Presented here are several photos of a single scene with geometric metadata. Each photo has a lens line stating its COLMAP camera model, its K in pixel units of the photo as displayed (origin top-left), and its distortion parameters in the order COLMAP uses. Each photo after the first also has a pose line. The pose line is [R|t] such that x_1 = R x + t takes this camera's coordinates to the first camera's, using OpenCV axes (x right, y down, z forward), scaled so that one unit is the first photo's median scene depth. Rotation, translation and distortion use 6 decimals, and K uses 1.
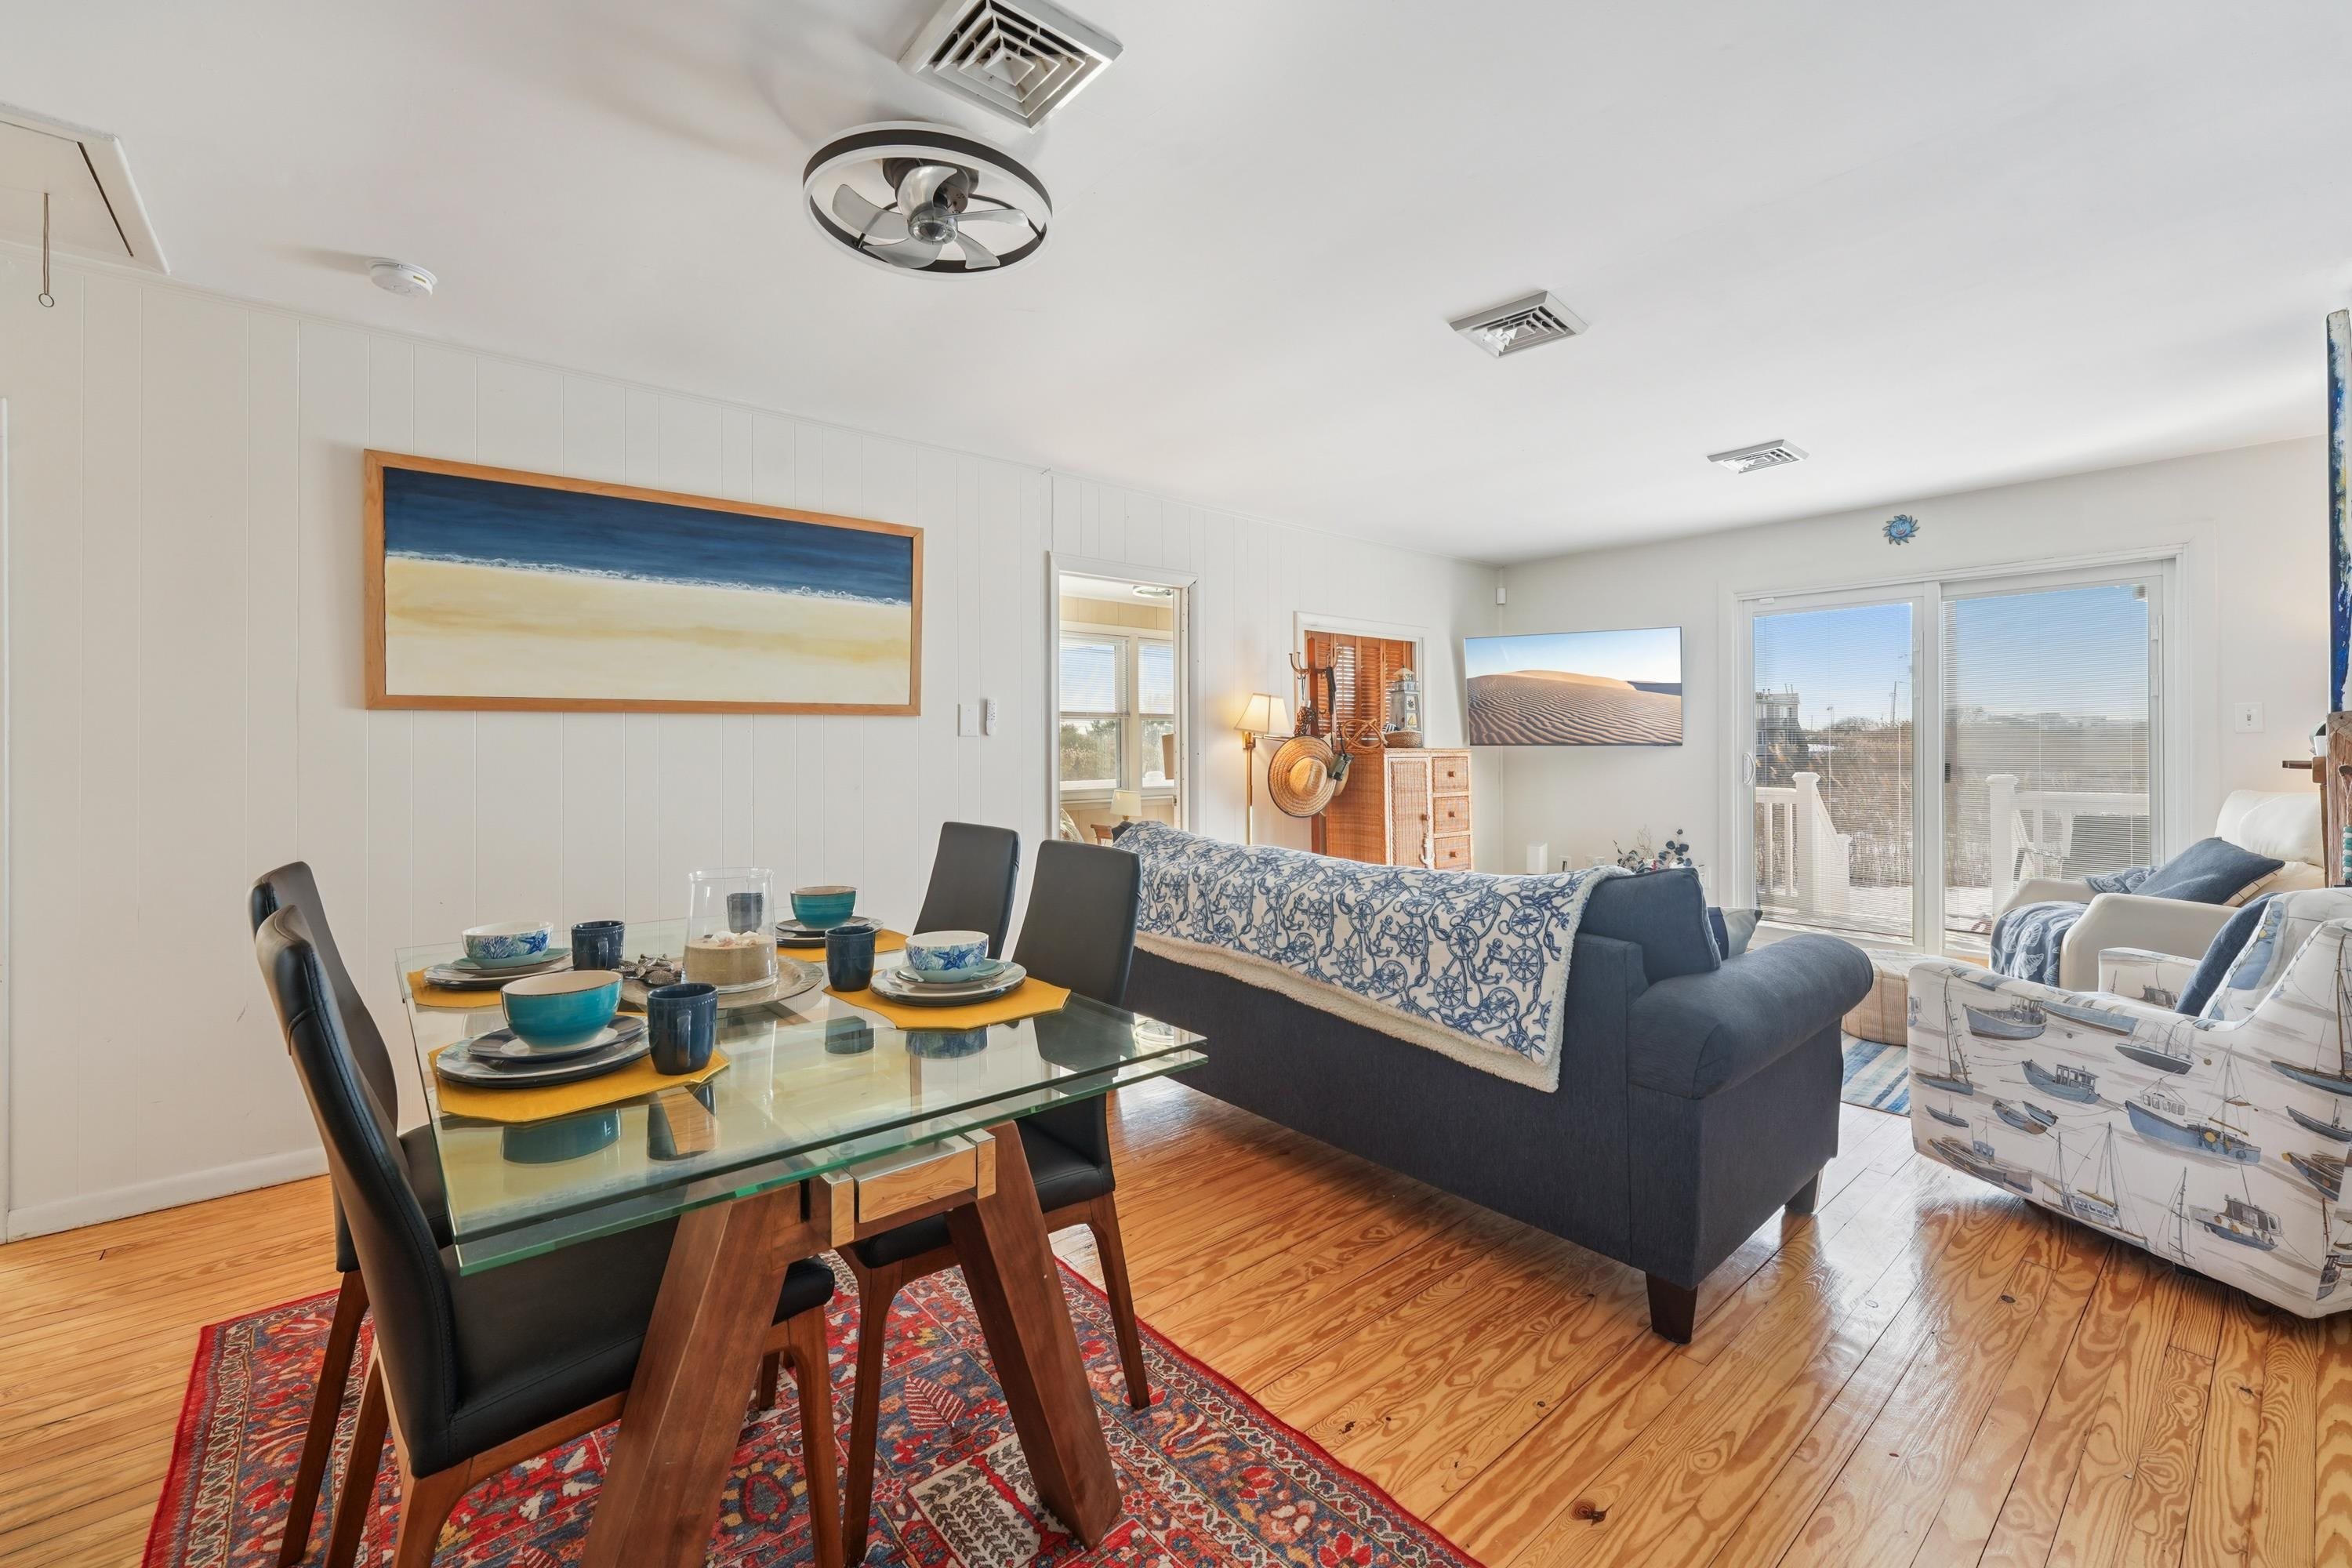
lens RADIAL K [[966.5, 0, 1171.8], [0, 966.5, 750.0], [0, 0, 1]] dist [-0.003761, 0.000323]
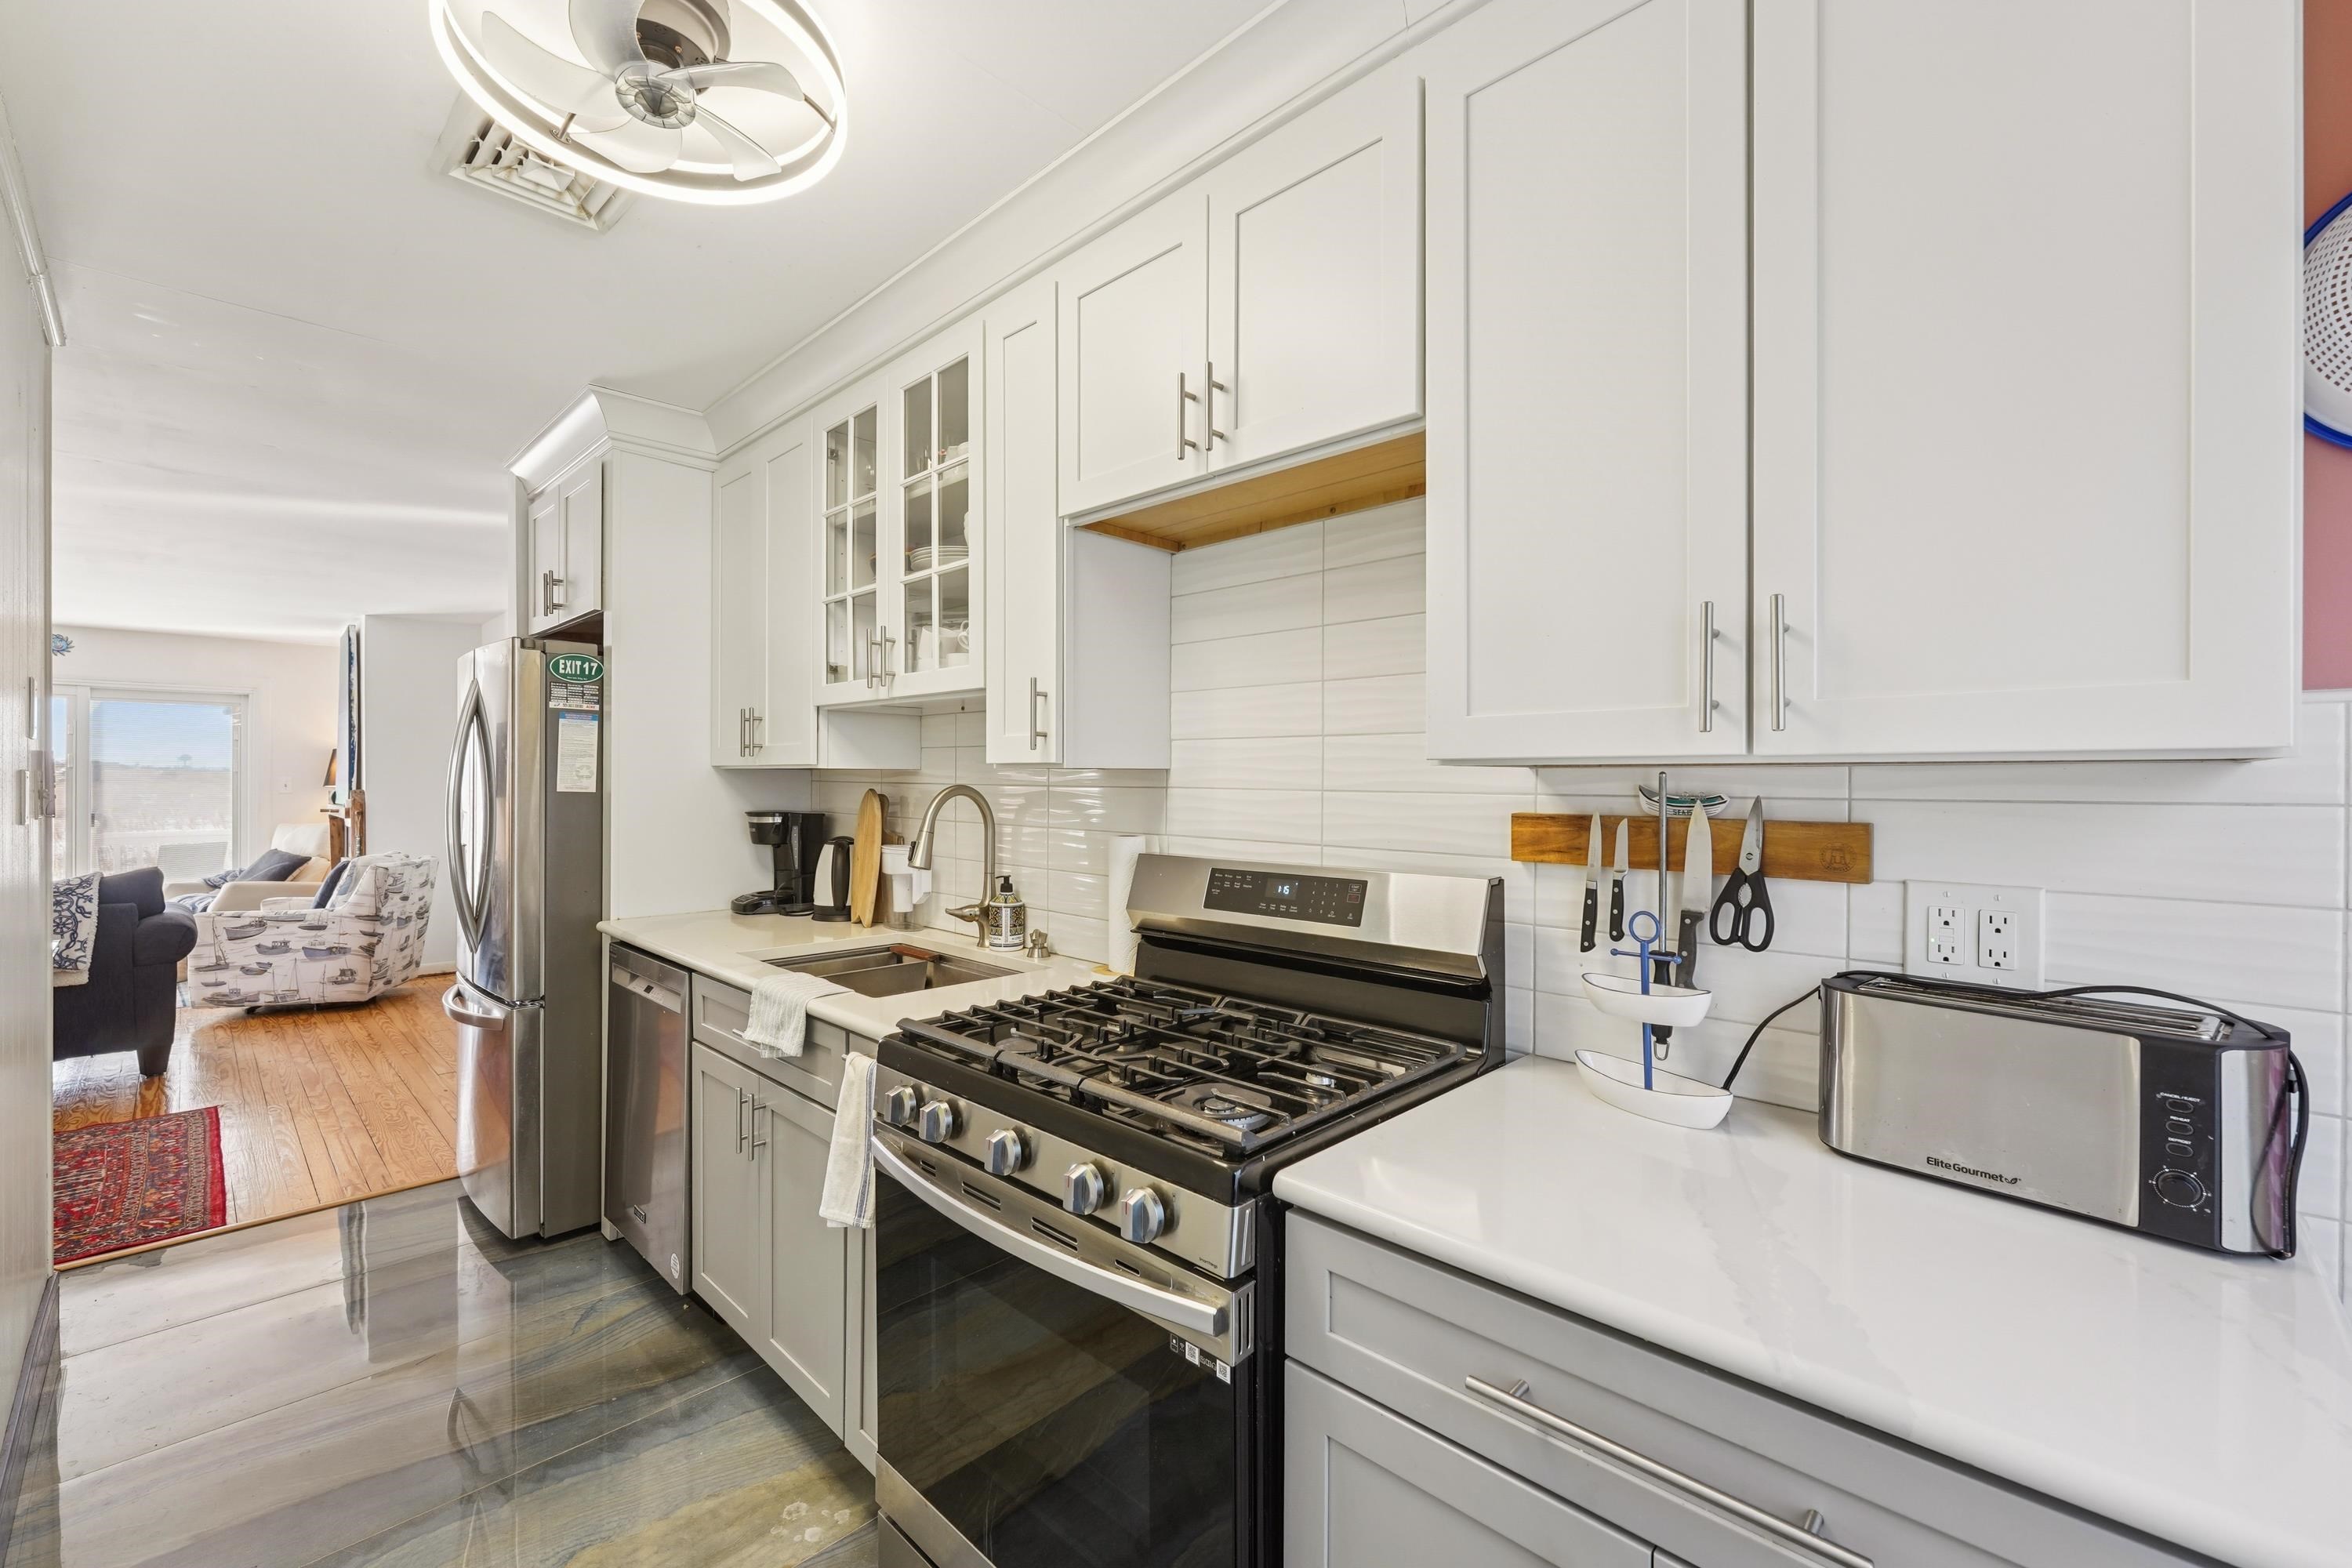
lens RADIAL K [[966.5, 0, 1165.3], [0, 966.5, 785.1], [0, 0, 1]] dist [-0.003761, 0.000323]
pose [[-0.092234, 0.000893, 0.995737, -1.429708], [0.000584, 0.999999, -0.000842, -0.047129], [-0.995737, 0.000504, -0.092234, -0.841825]]
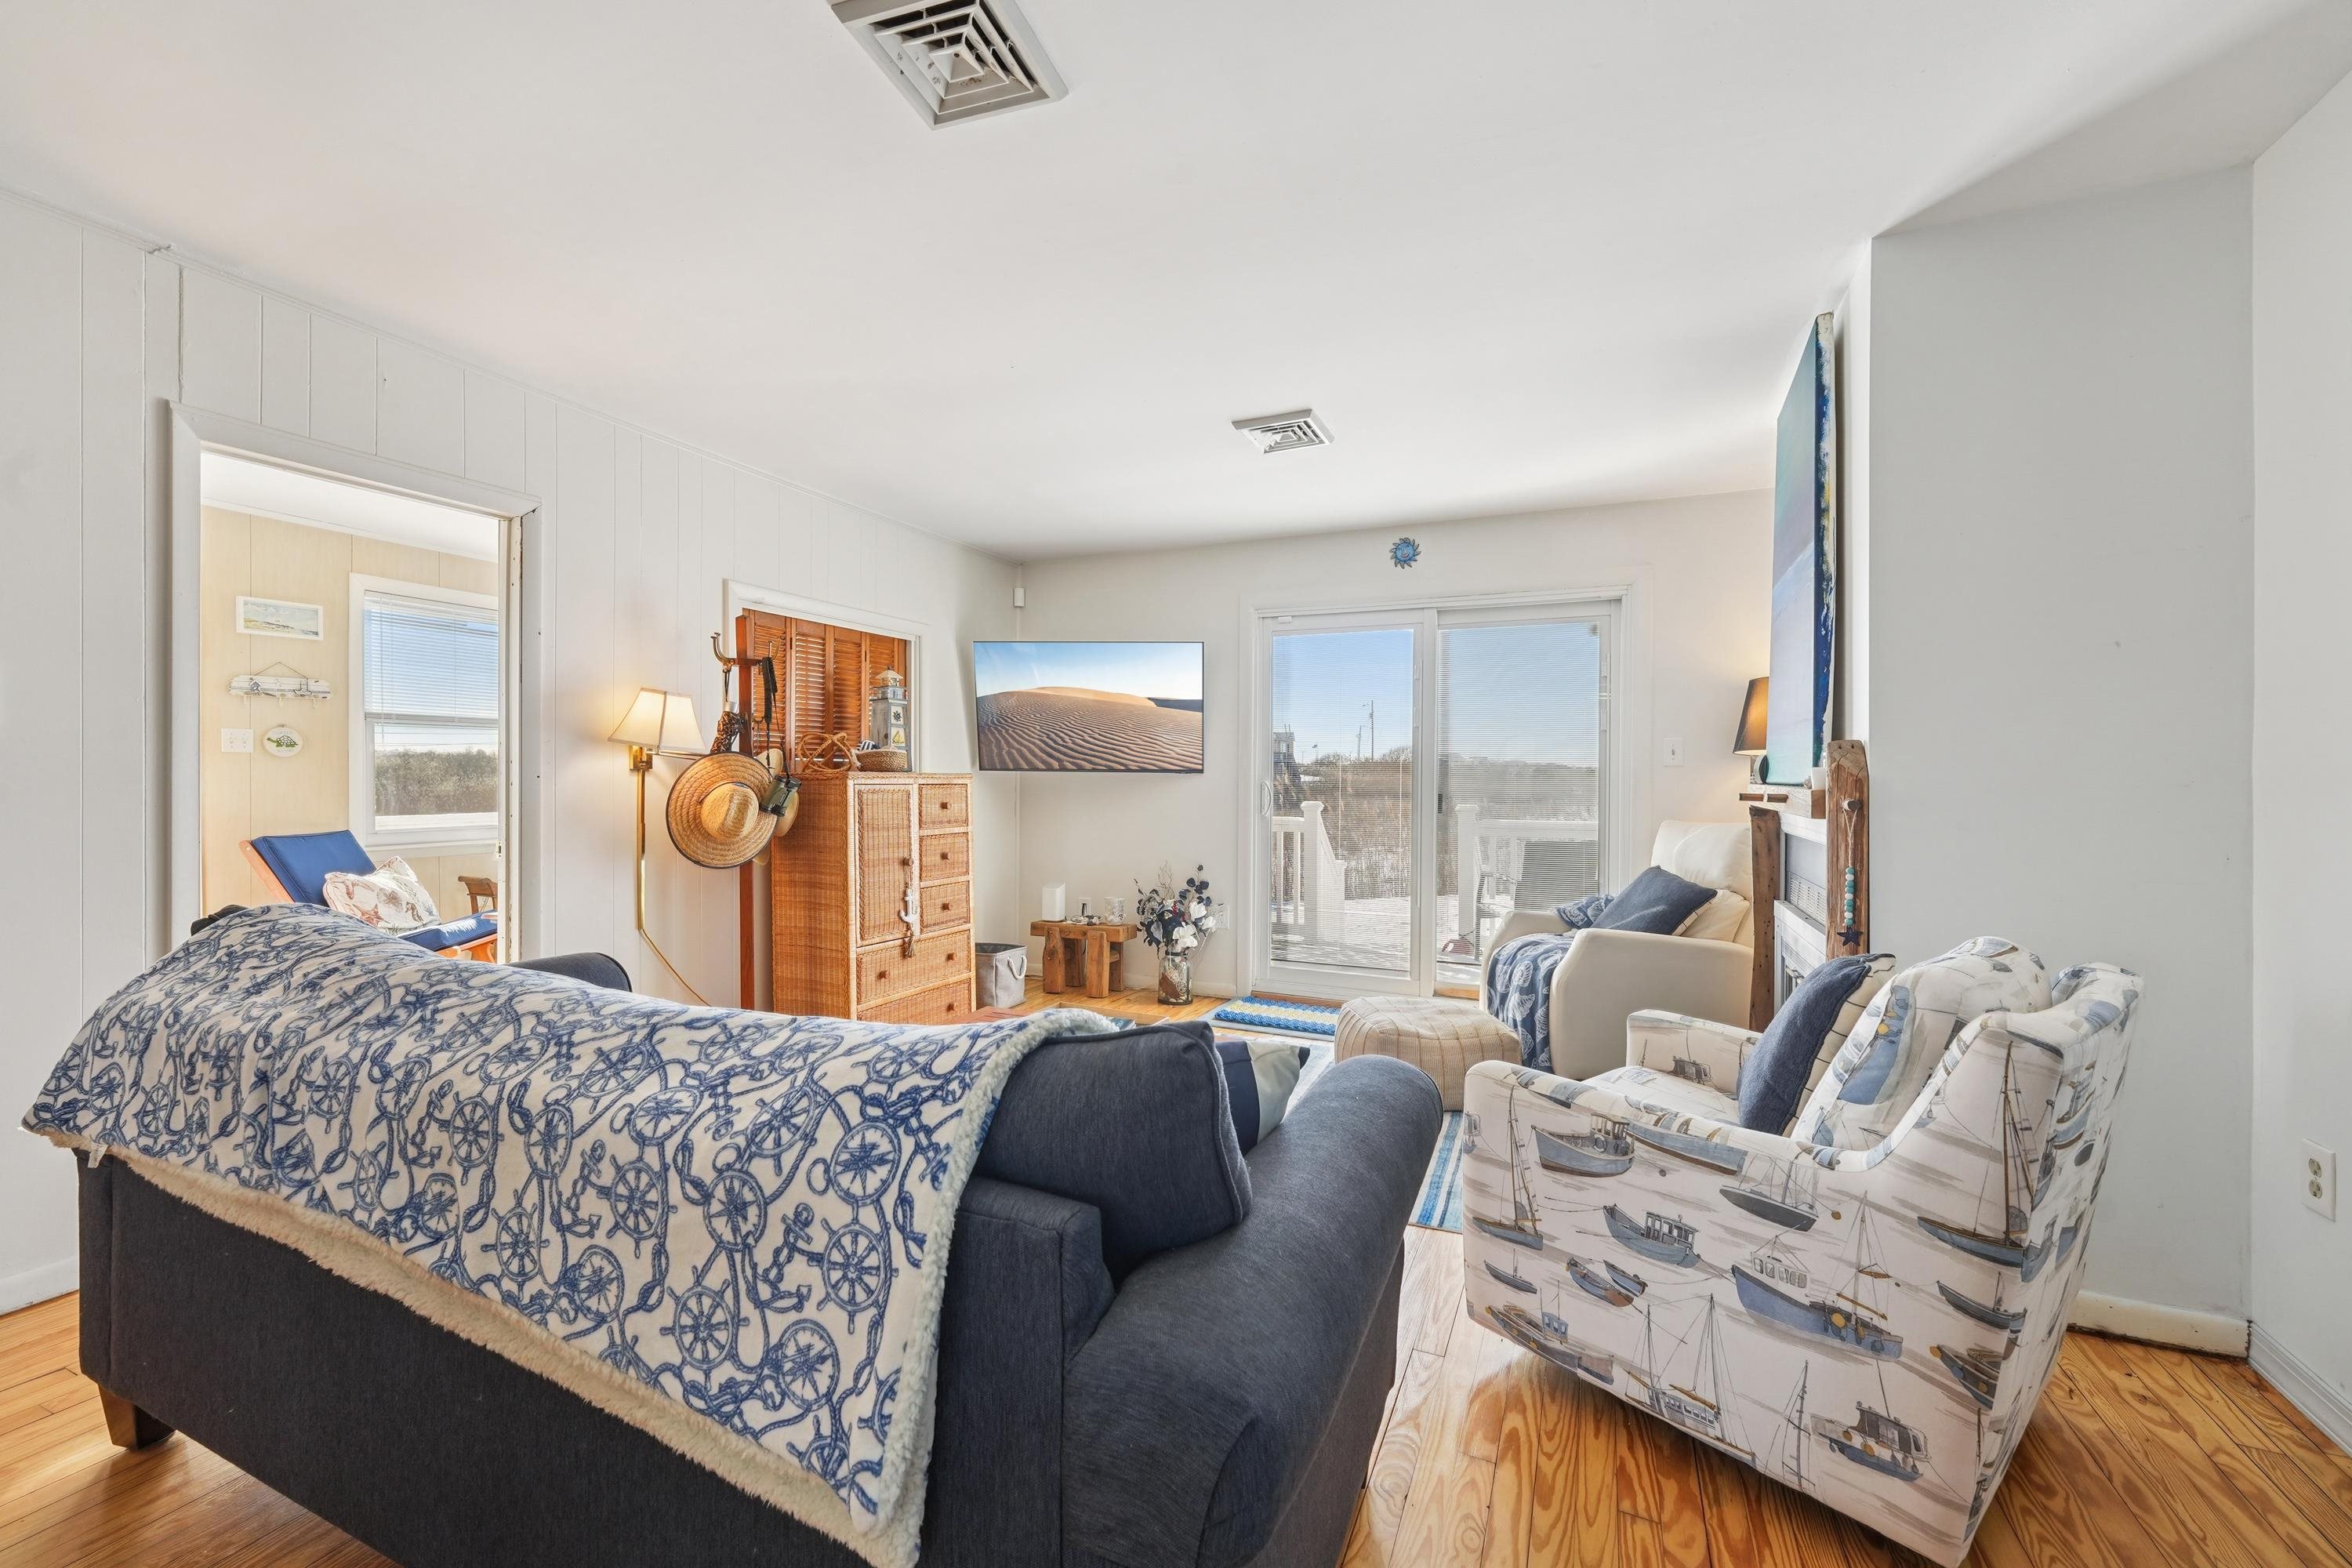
lens RADIAL K [[966.5, 0, 1184.1], [0, 966.5, 772.4], [0, 0, 1]] dist [-0.003761, 0.000323]
pose [[0.894932, 0.011883, 0.446044, 0.241797], [-0.009945, 0.999928, -0.006685, 0.002116], [-0.446092, 0.001547, 0.894986, 0.439371]]
